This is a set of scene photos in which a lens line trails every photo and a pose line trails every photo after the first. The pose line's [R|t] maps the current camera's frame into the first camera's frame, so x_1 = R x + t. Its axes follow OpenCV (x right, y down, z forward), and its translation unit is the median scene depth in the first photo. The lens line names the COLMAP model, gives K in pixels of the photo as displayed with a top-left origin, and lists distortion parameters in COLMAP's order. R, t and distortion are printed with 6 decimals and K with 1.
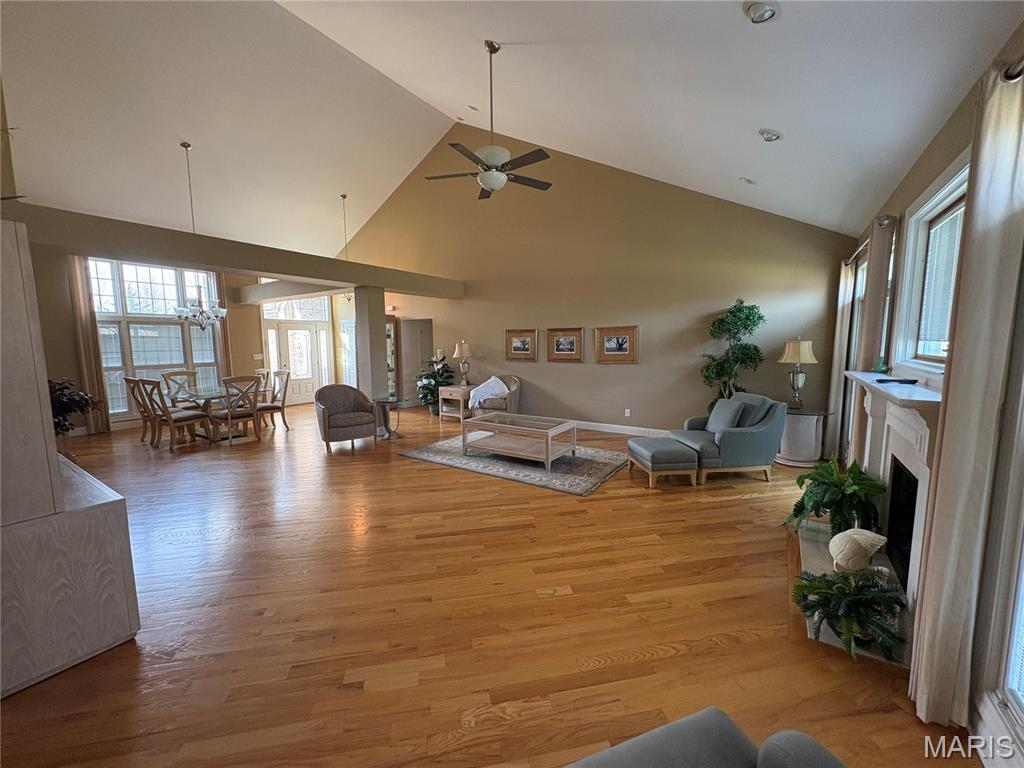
lens RADIAL K [[407.0, 0, 514.8], [0, 407.0, 382.1], [0, 0, 1]] dist [0.013338, -0.000075]
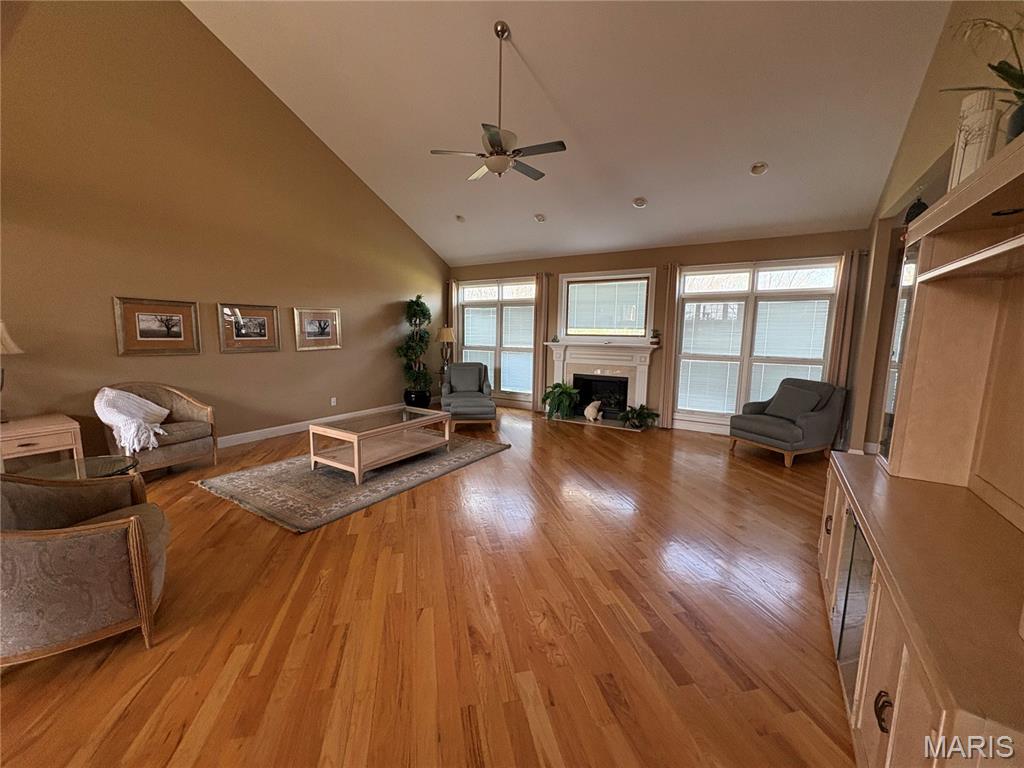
lens RADIAL K [[407.0, 0, 511.8], [0, 407.0, 386.2], [0, 0, 1]] dist [0.013338, -0.000075]
pose [[-0.017417, -0.130170, 0.991339, -0.667342], [0.088469, 0.987400, 0.131207, -0.047679], [-0.995927, 0.089988, -0.005681, 0.602421]]
